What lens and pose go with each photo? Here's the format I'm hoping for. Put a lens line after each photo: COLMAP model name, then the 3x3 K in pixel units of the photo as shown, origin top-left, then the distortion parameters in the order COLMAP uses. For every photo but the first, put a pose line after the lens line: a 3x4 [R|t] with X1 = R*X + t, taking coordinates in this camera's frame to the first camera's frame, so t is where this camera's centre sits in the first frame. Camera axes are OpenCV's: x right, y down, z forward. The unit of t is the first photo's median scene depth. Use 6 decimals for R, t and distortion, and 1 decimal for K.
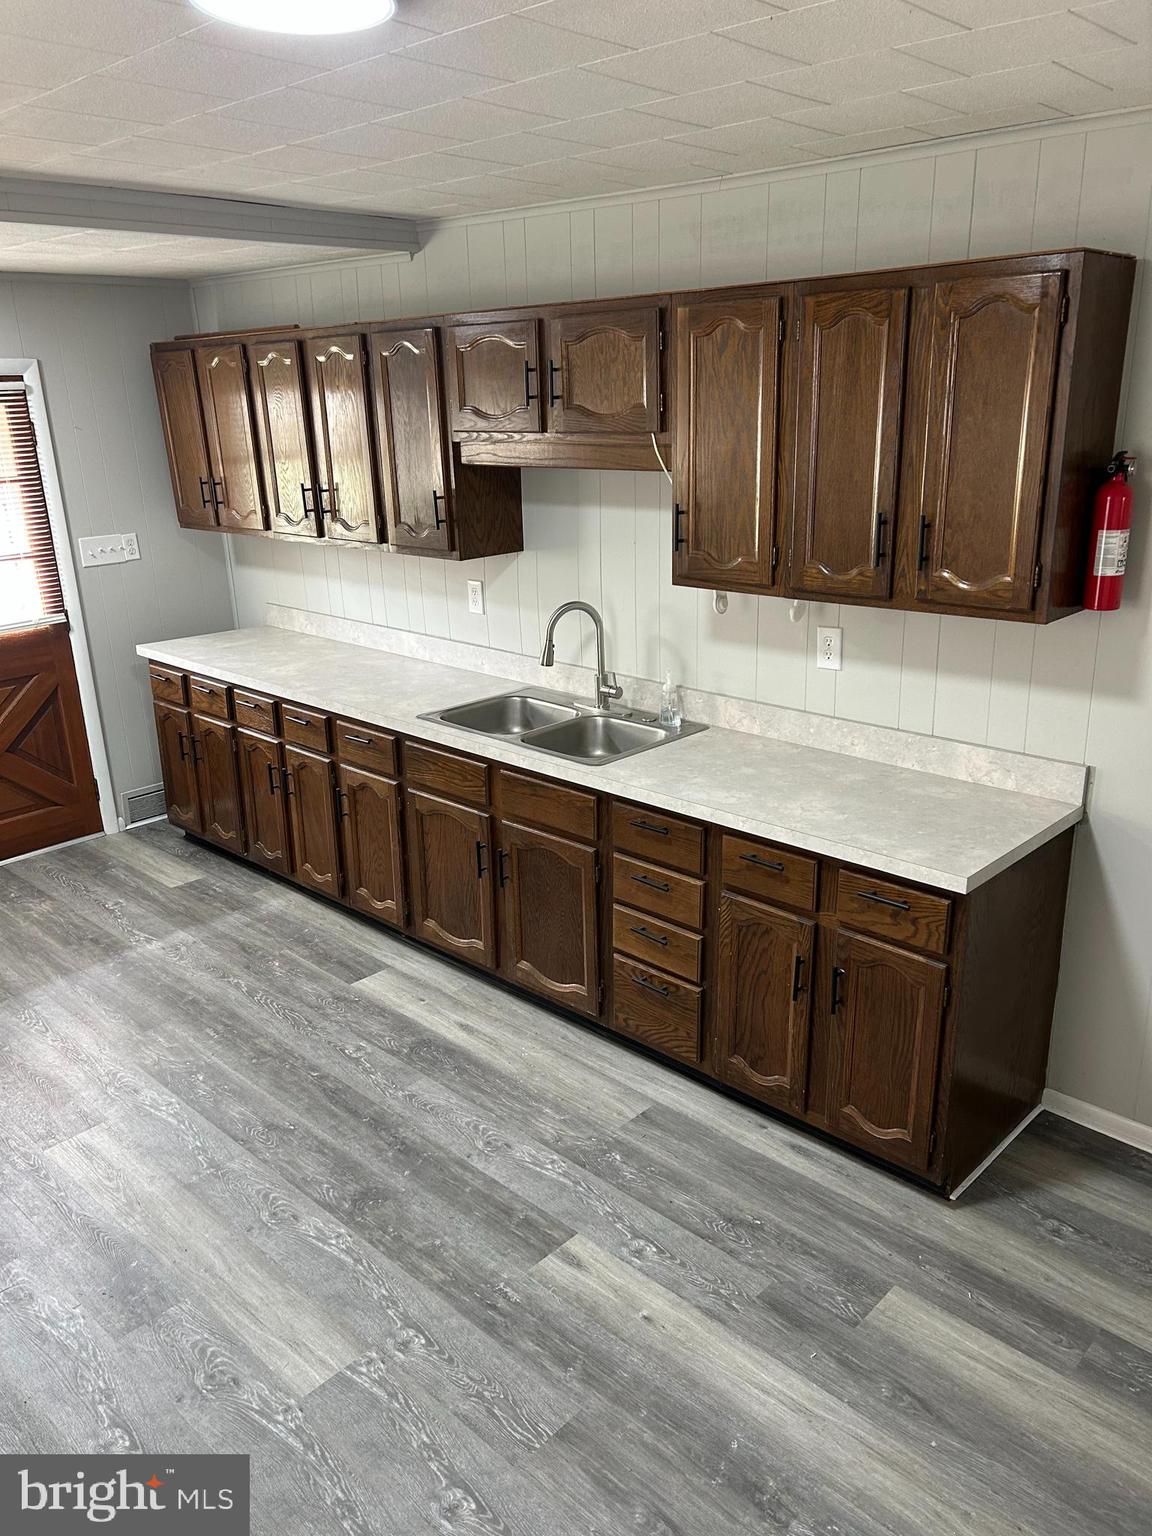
lens RADIAL K [[1164.6, 0, 580.2], [0, 1164.6, 769.2], [0, 0, 1]] dist [0.037897, -0.049569]
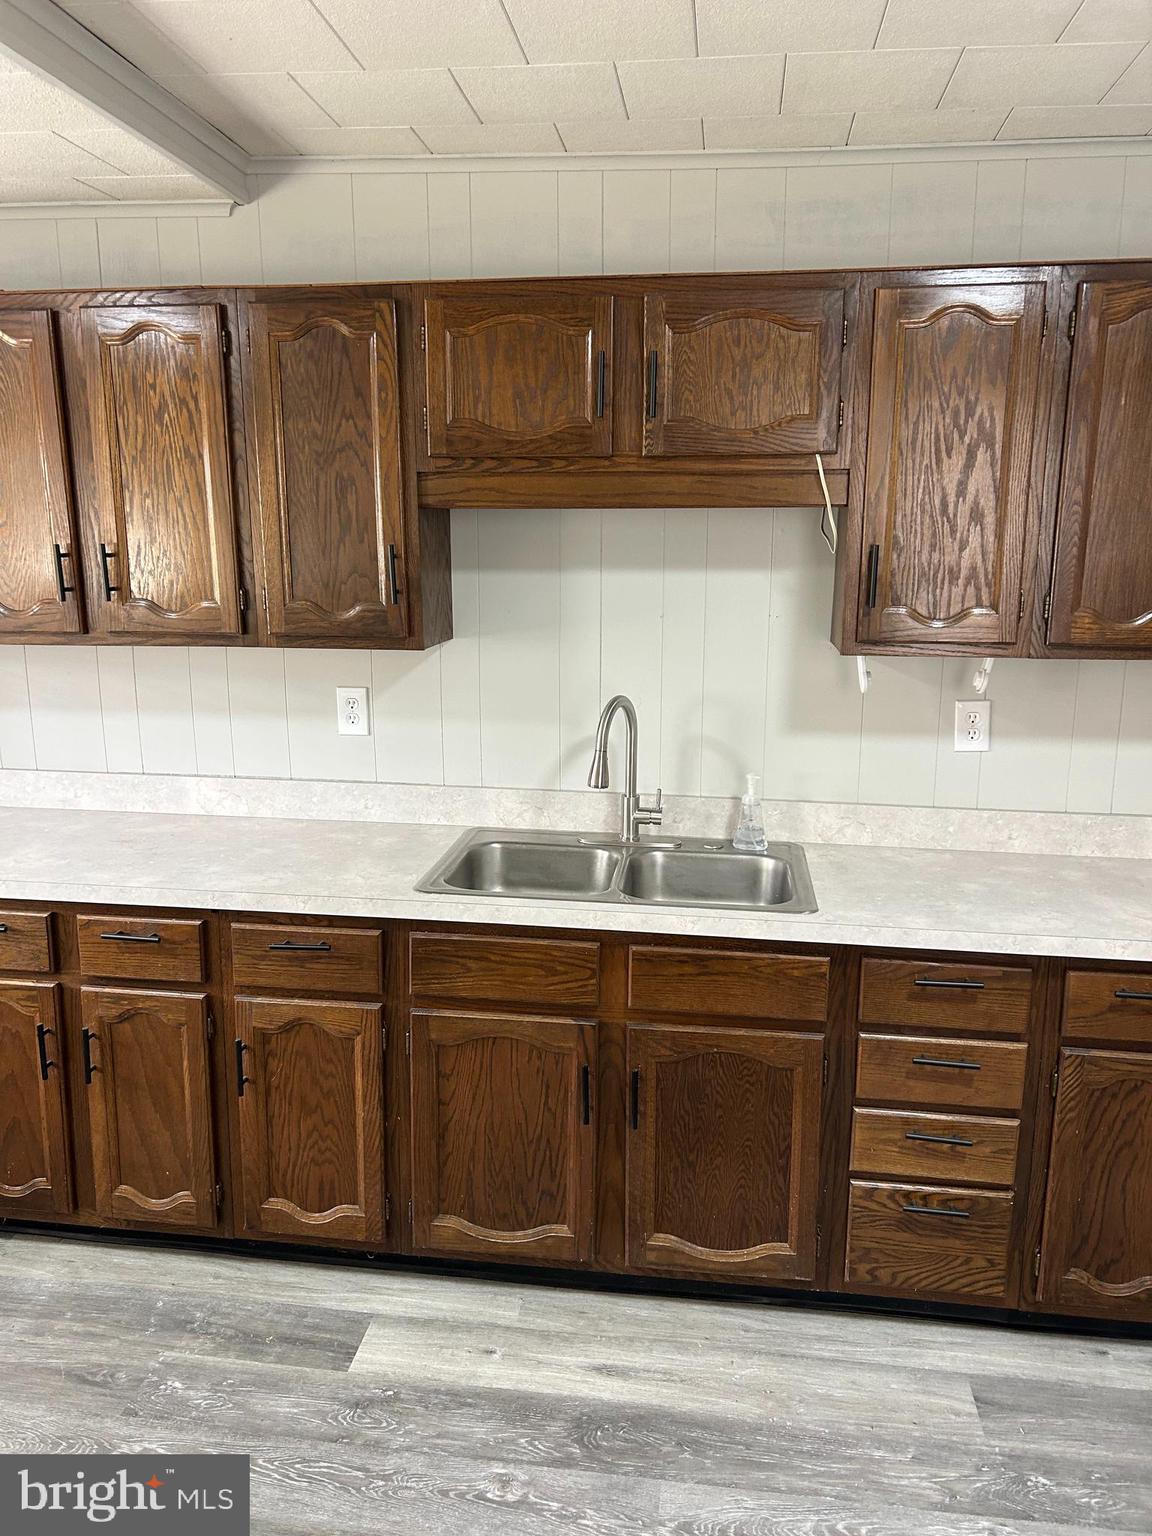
lens RADIAL K [[1164.6, 0, 572.5], [0, 1164.6, 762.8], [0, 0, 1]] dist [0.037897, -0.049569]
pose [[0.810664, -0.088194, 0.578831, -0.474204], [0.159415, 0.984490, -0.073261, -0.060083], [-0.563392, 0.151664, 0.812150, 0.475067]]
